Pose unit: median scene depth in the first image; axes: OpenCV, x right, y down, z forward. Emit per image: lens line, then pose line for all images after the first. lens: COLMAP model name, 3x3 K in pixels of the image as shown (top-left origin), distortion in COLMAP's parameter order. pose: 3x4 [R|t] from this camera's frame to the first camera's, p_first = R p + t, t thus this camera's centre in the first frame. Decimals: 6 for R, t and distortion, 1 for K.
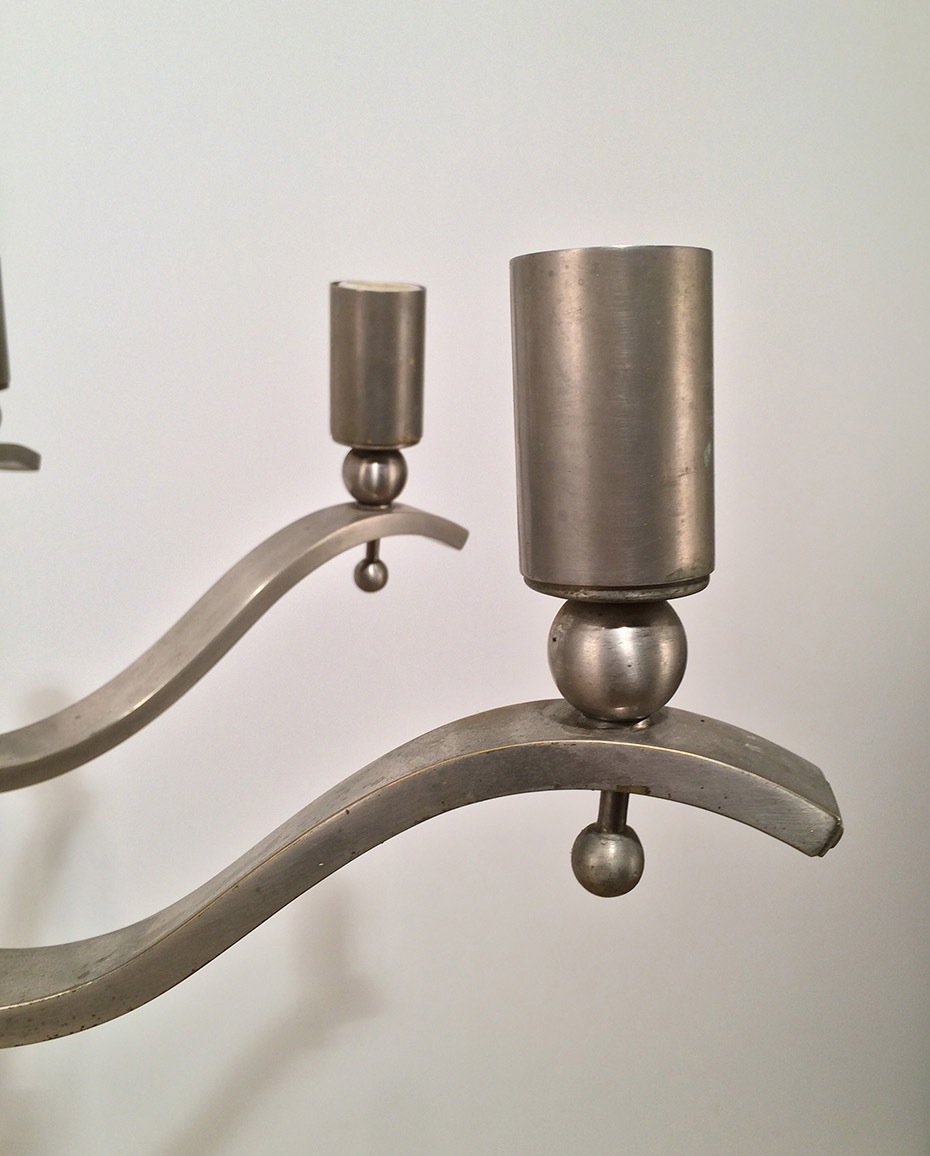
lens RADIAL K [[1203.2, 0, 489.4], [0, 1203.2, 546.9], [0, 0, 1]] dist [0.078085, 0.000000]
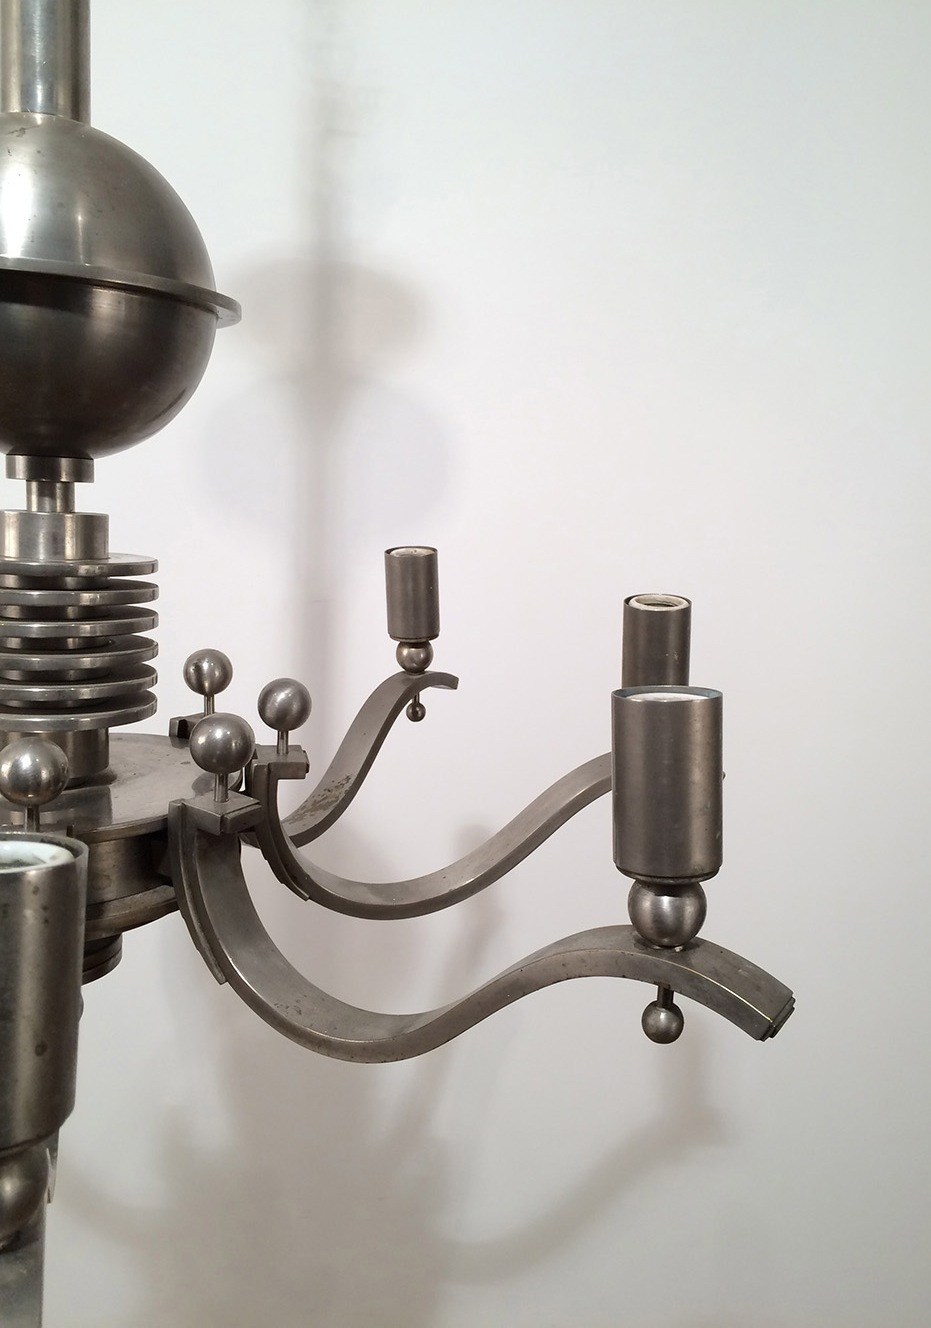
lens RADIAL K [[1192.2, 0, 494.3], [0, 1192.2, 652.9], [0, 0, 1]] dist [0.040404, 0.035852]
pose [[0.928370, 0.058710, -0.366992, 0.482438], [-0.067655, 0.997642, -0.011548, -0.245330], [0.365449, 0.035550, 0.930152, -0.744892]]
